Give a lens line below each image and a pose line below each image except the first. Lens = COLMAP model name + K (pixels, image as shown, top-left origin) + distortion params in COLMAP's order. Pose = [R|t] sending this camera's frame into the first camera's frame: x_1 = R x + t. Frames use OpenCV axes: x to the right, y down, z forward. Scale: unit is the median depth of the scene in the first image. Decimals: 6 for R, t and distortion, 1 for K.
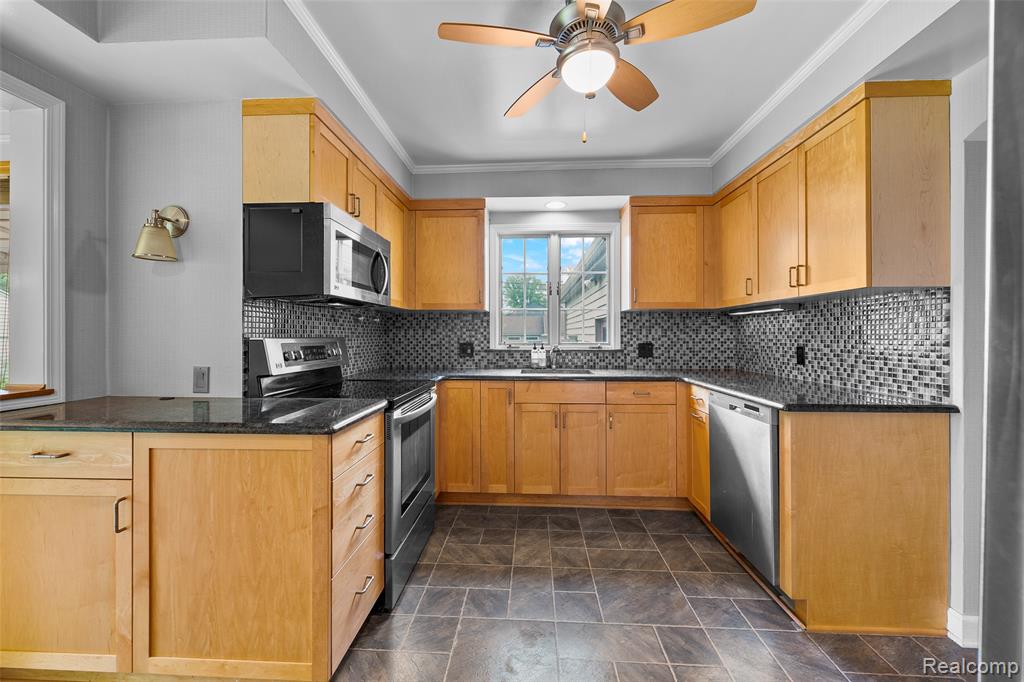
lens RADIAL K [[409.6, 0, 508.0], [0, 409.6, 333.3], [0, 0, 1]] dist [-0.000712, -0.000190]
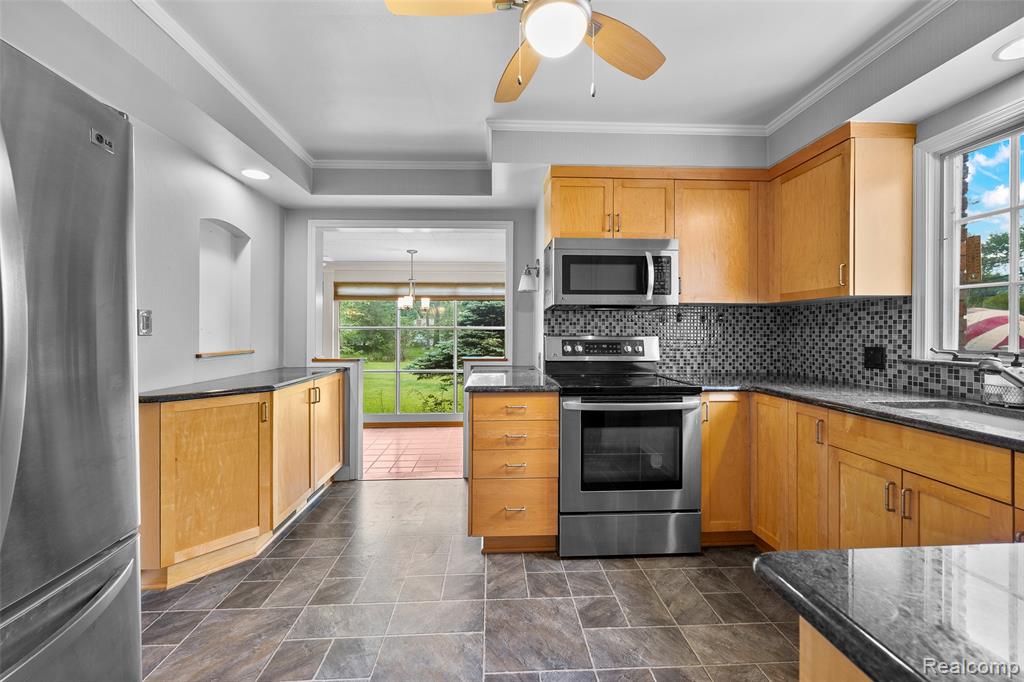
lens RADIAL K [[409.6, 0, 508.0], [0, 409.6, 333.3], [0, 0, 1]] dist [-0.000712, -0.000190]
pose [[0.103892, 0.003755, -0.994581, 0.537329], [0.002429, 0.999989, 0.004029, -0.002241], [0.994586, -0.002834, 0.103882, 0.416593]]
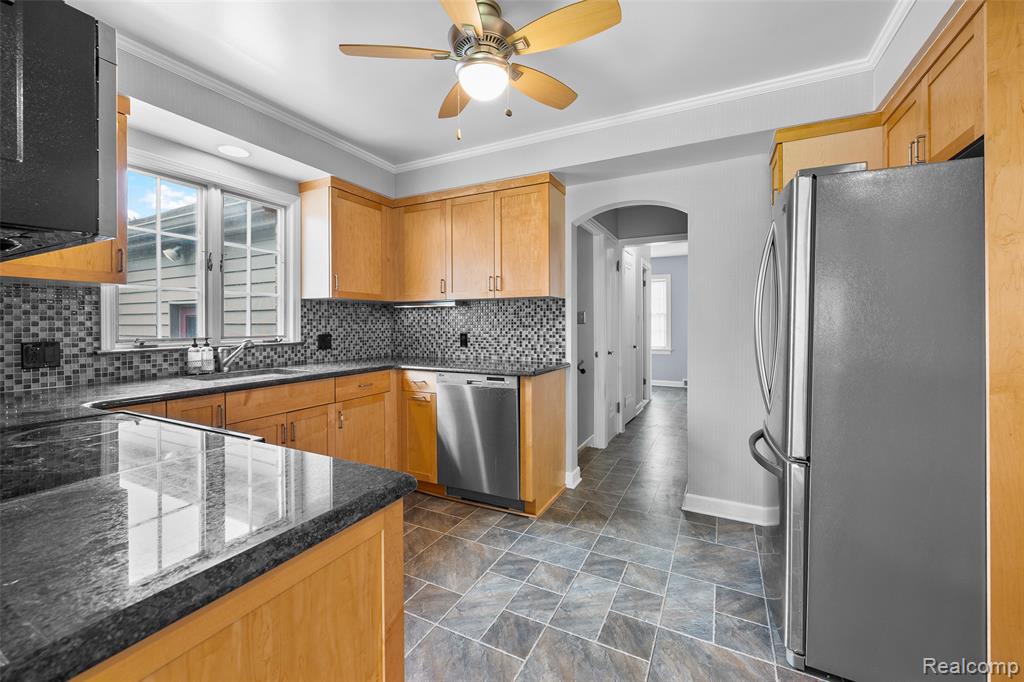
lens RADIAL K [[413.4, 0, 512.9], [0, 413.4, 324.0], [0, 0, 1]] dist [0.000276, -0.000056]
pose [[0.399187, -0.001727, 0.916868, -0.396810], [-0.000598, 0.999998, 0.002143, -0.001678], [-0.916869, -0.001404, 0.399185, 0.255426]]
